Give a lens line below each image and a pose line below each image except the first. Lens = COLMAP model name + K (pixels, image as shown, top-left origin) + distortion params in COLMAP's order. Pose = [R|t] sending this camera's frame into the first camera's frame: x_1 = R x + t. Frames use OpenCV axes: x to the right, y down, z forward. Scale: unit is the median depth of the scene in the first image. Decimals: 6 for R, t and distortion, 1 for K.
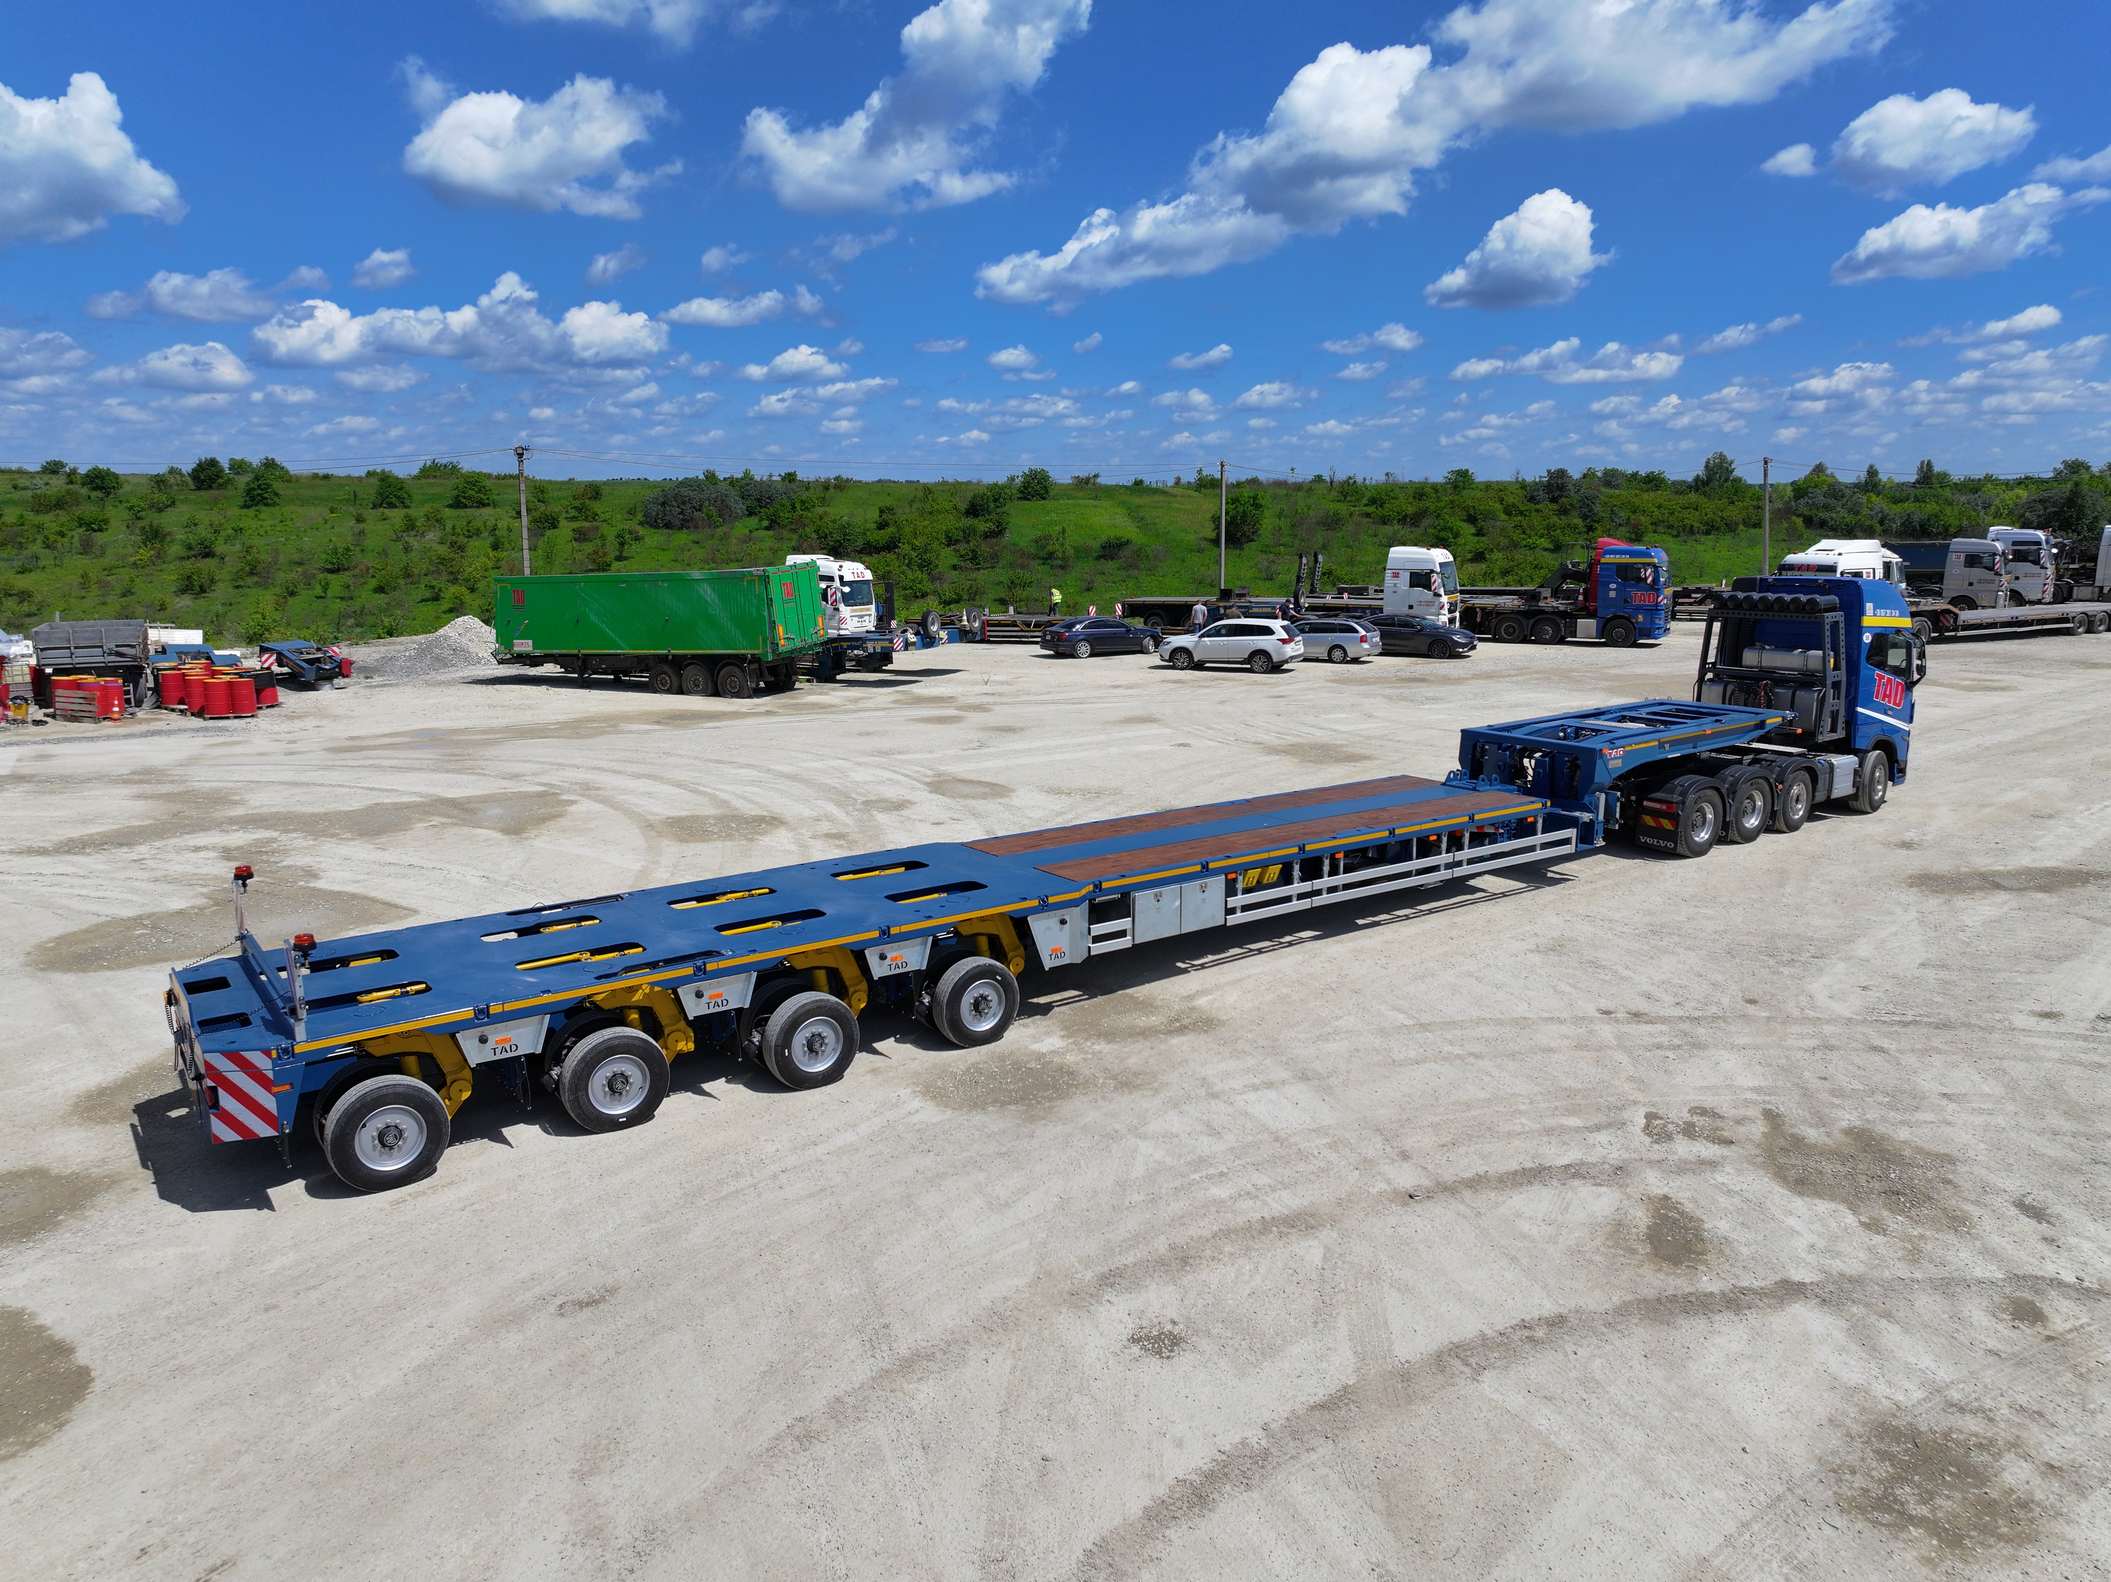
lens RADIAL K [[1476.9, 0, 1065.5], [0, 1476.9, 781.8], [0, 0, 1]] dist [0.002988, 0.009790]
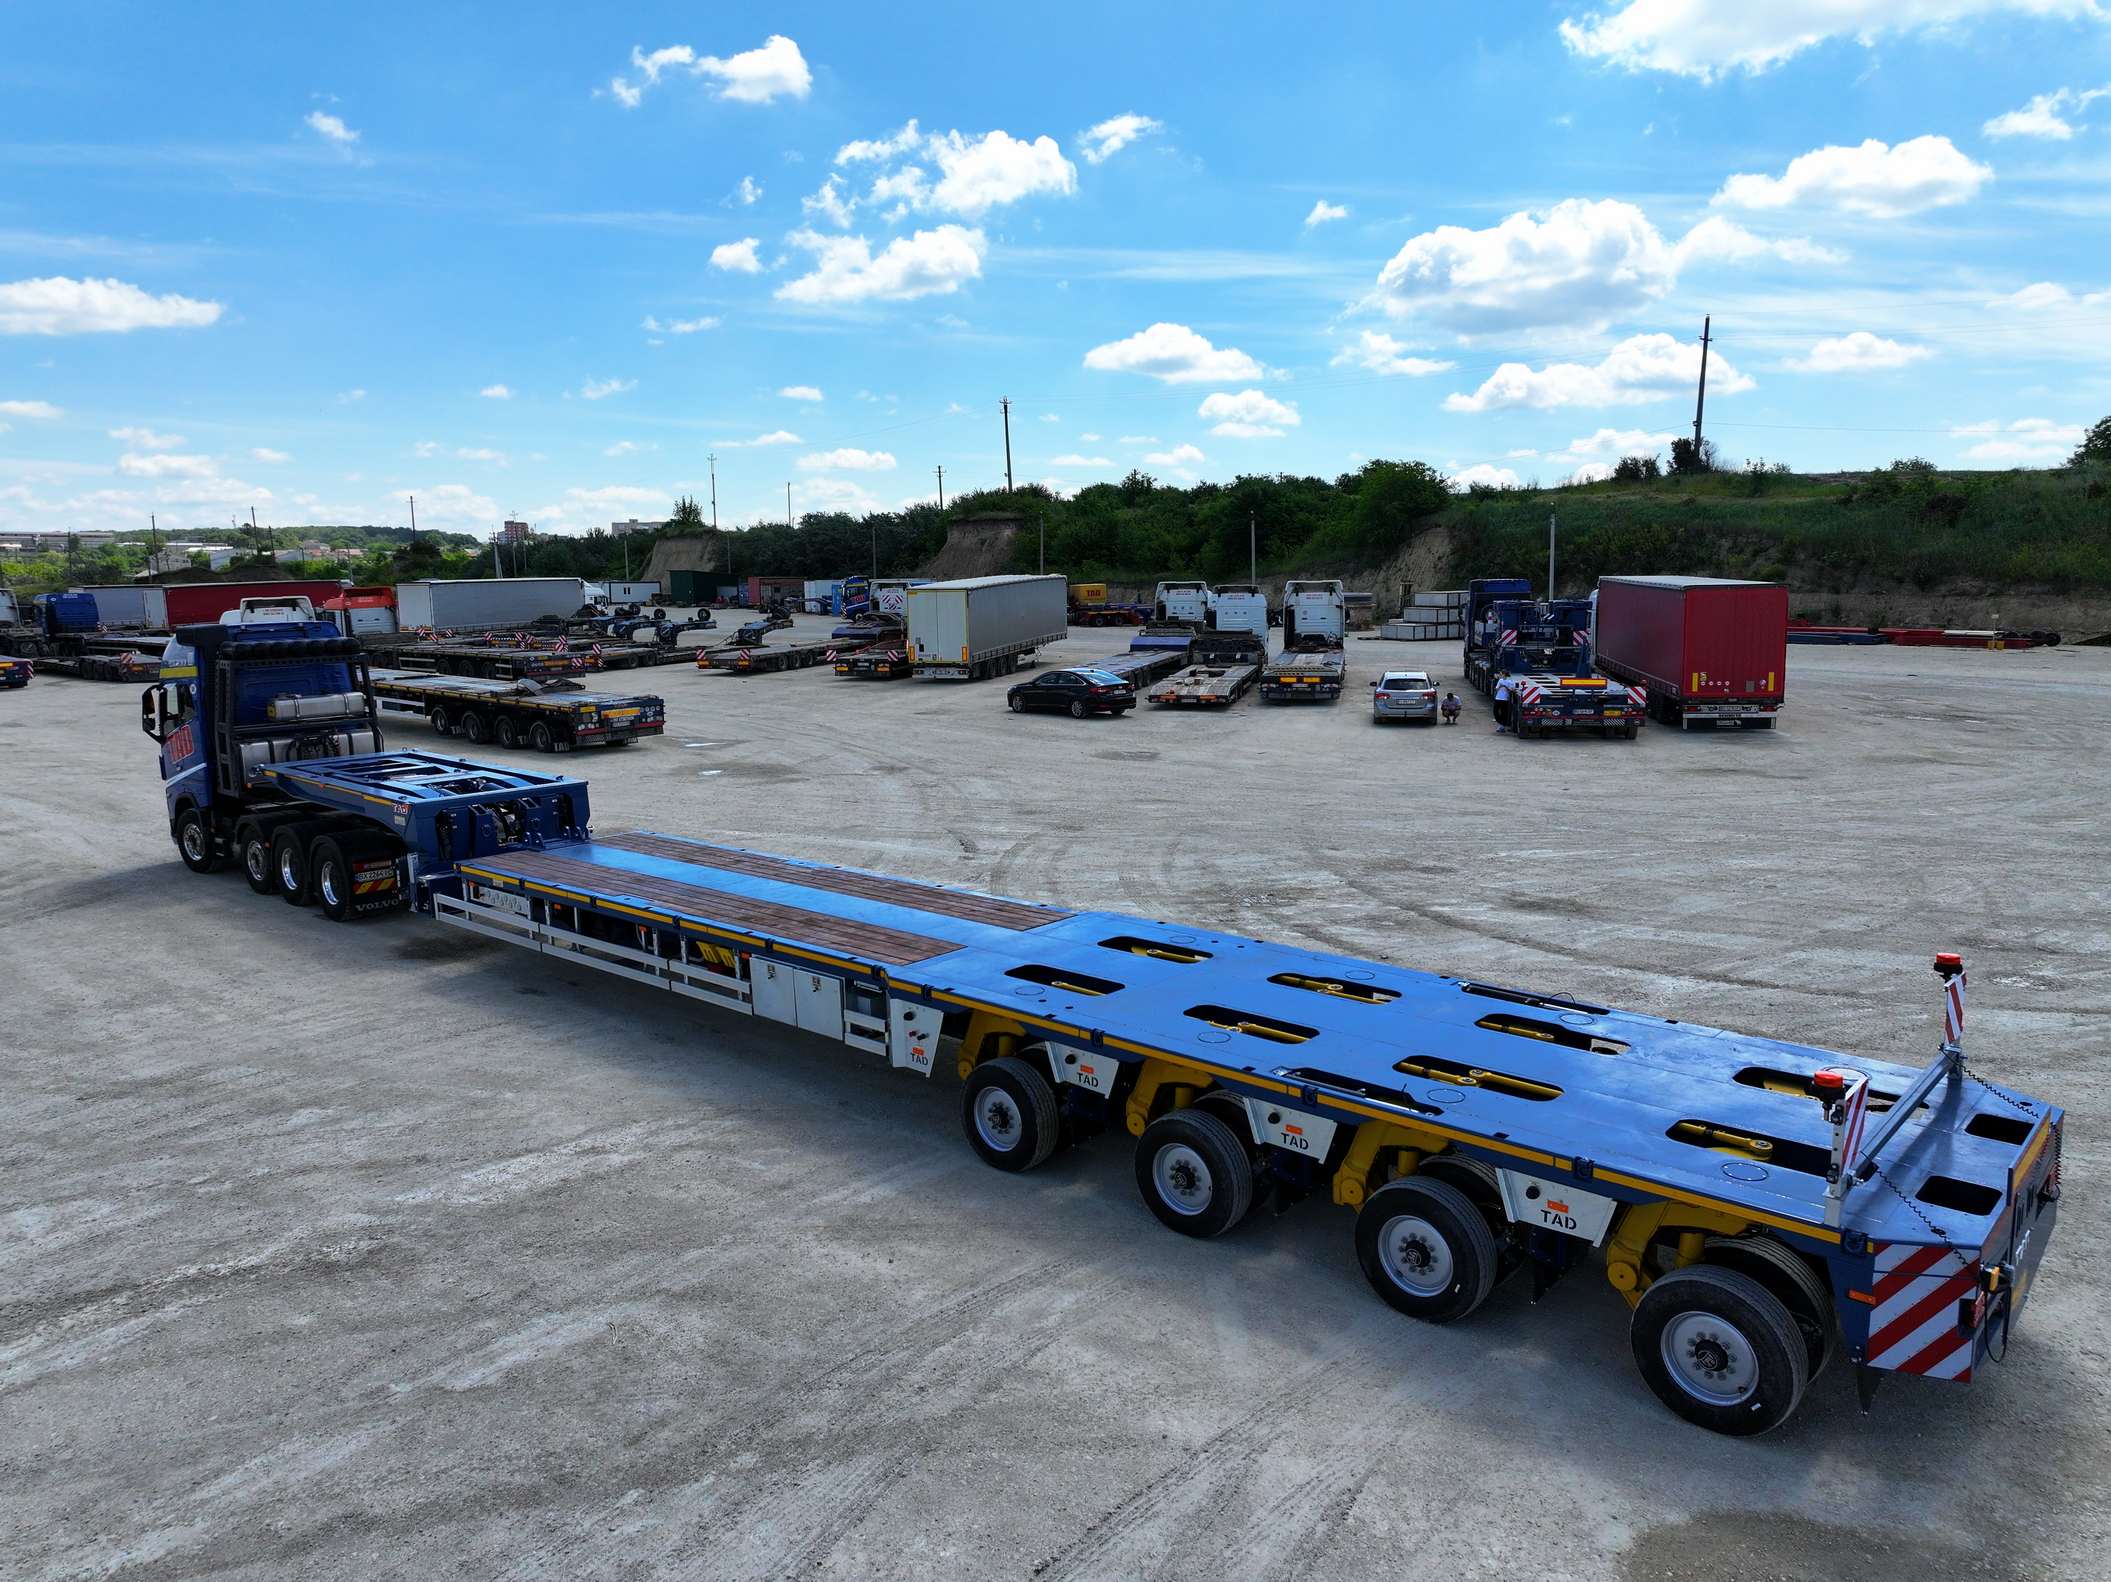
lens RADIAL K [[1476.9, 0, 1059.5], [0, 1476.9, 803.3], [0, 0, 1]] dist [0.002988, 0.009790]
pose [[-0.213001, -0.144622, 0.966289, -0.808166], [0.190609, 0.963832, 0.186271, -0.161411], [-0.958279, 0.223859, -0.177731, 1.074478]]
